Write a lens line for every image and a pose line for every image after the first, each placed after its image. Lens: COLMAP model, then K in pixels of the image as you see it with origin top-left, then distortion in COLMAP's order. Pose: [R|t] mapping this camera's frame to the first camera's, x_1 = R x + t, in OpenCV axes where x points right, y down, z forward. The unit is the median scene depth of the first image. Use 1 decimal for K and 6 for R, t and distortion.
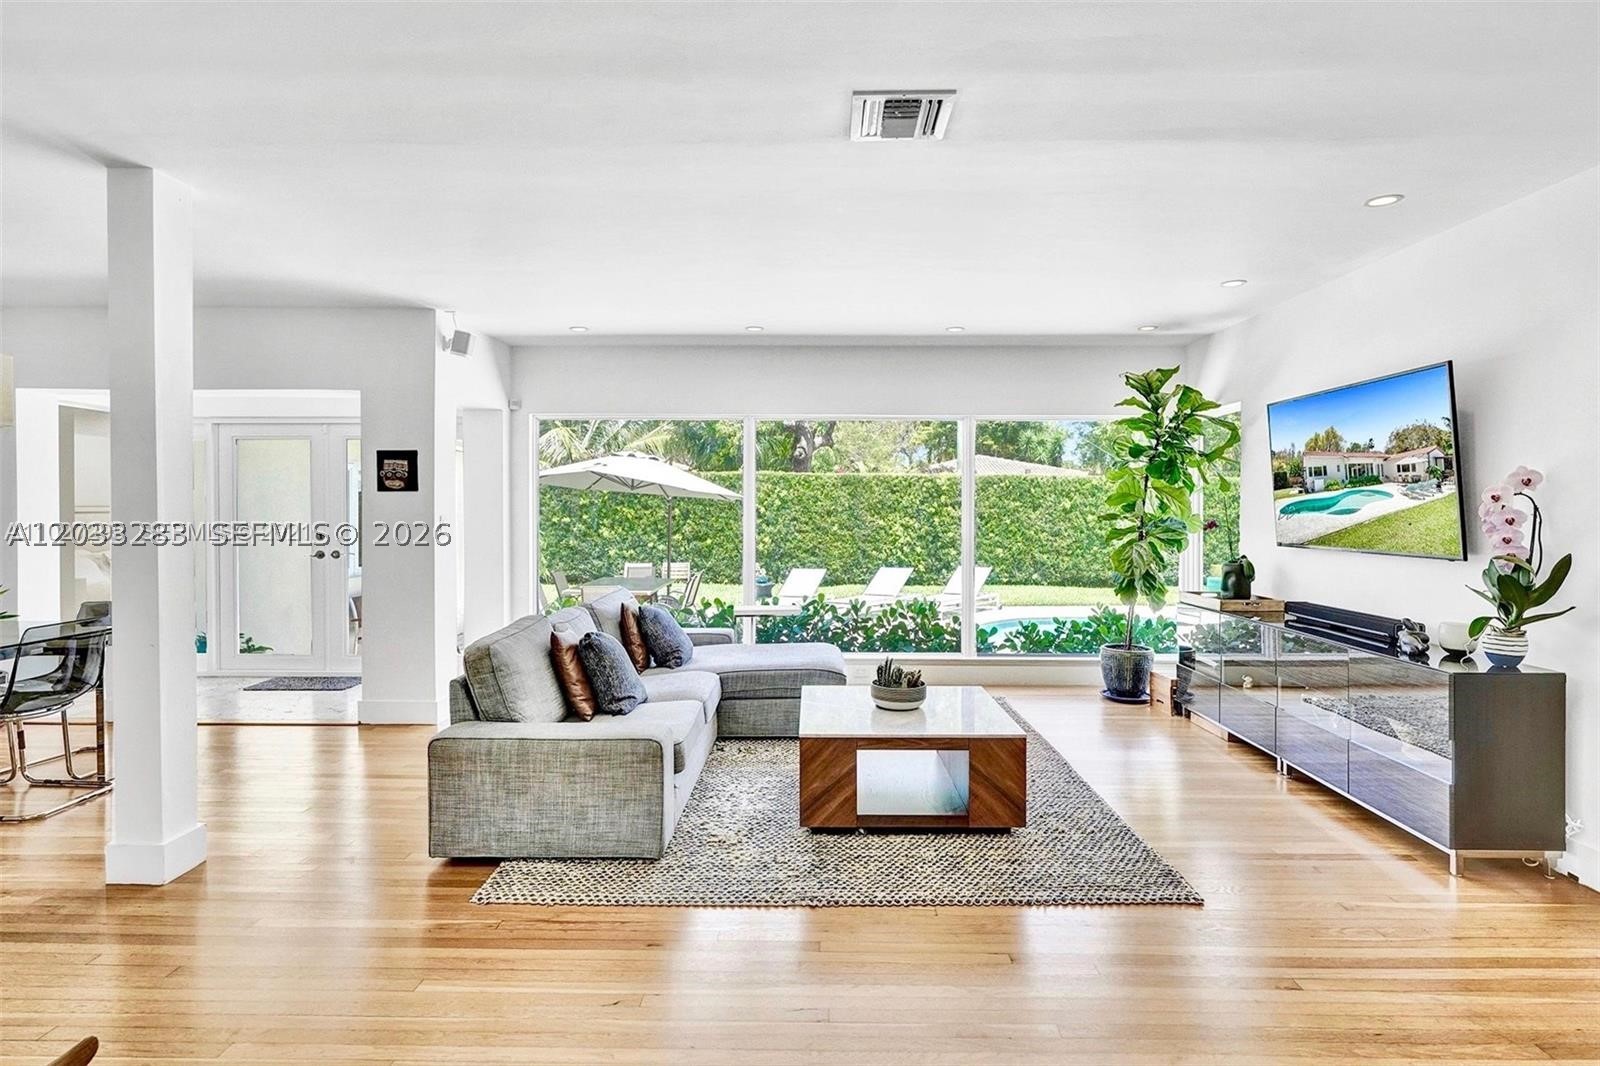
lens RADIAL K [[823.9, 0, 808.3], [0, 823.9, 506.3], [0, 0, 1]] dist [-0.000147, 0.001219]
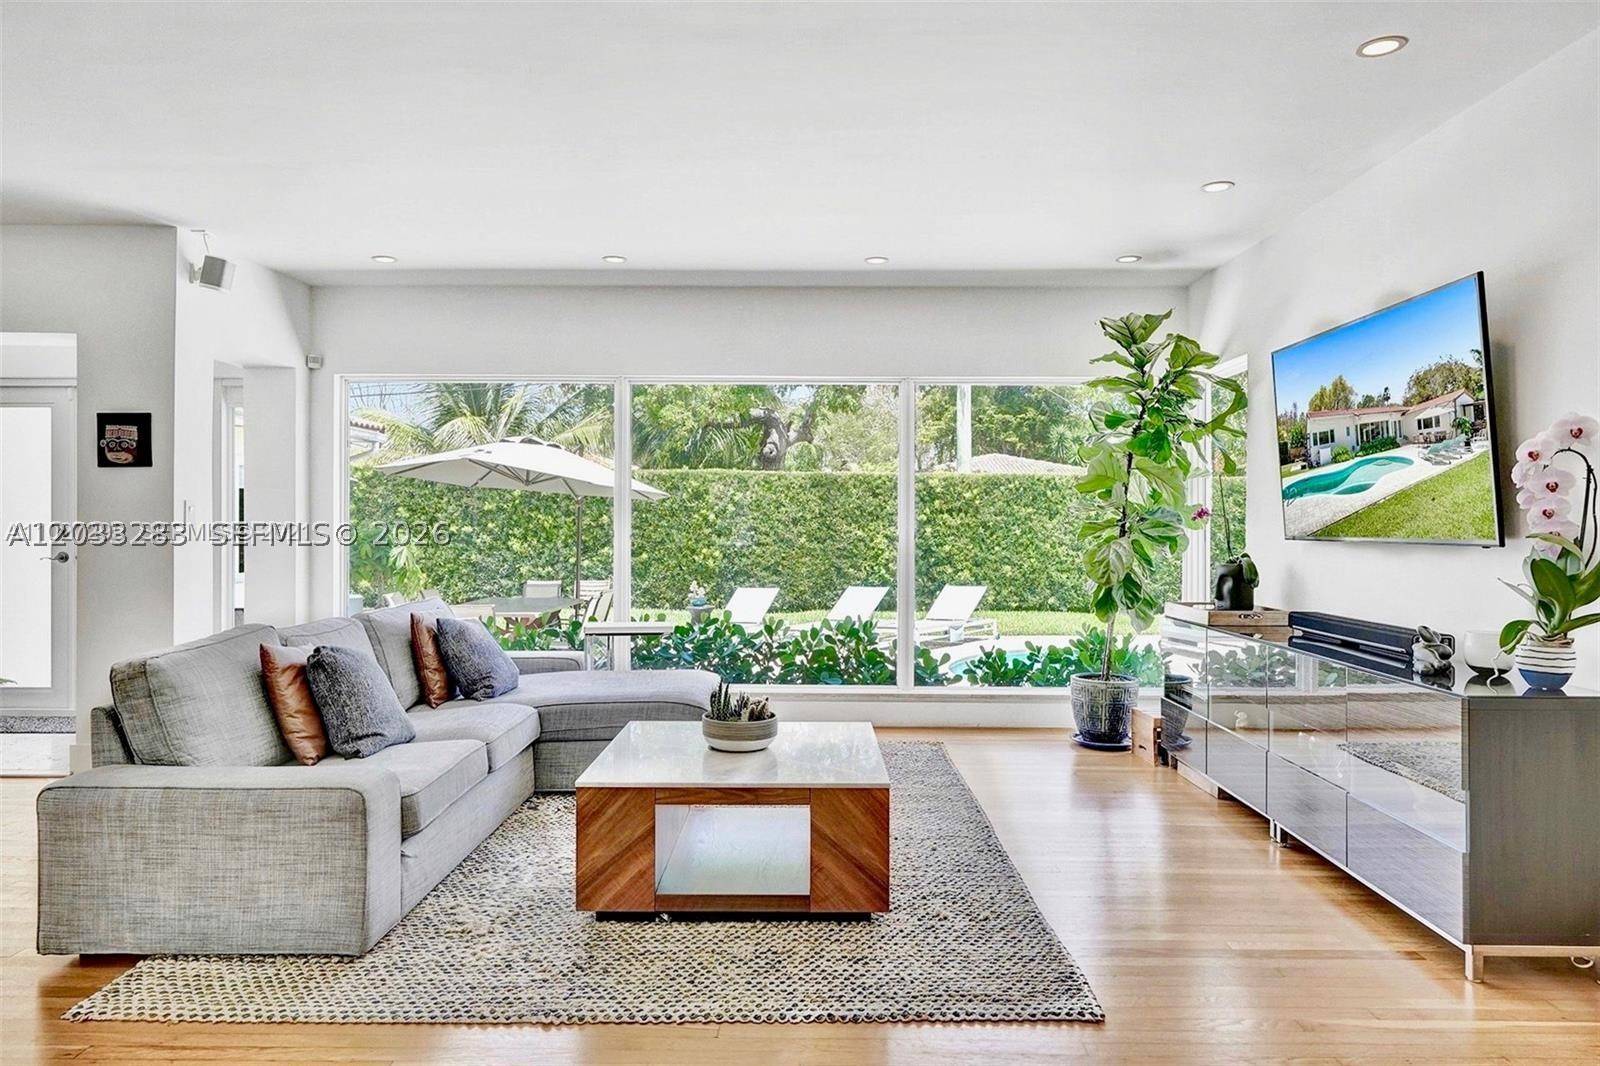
lens RADIAL K [[1006.1, 0, 801.8], [0, 1006.1, 514.6], [0, 0, 1]] dist [0.004026, 0.001434]
pose [[0.999999, 0.001236, 0.000246, 0.160492], [-0.001235, 0.999980, -0.006187, 0.039833], [-0.000253, 0.006187, 0.999981, 0.098345]]
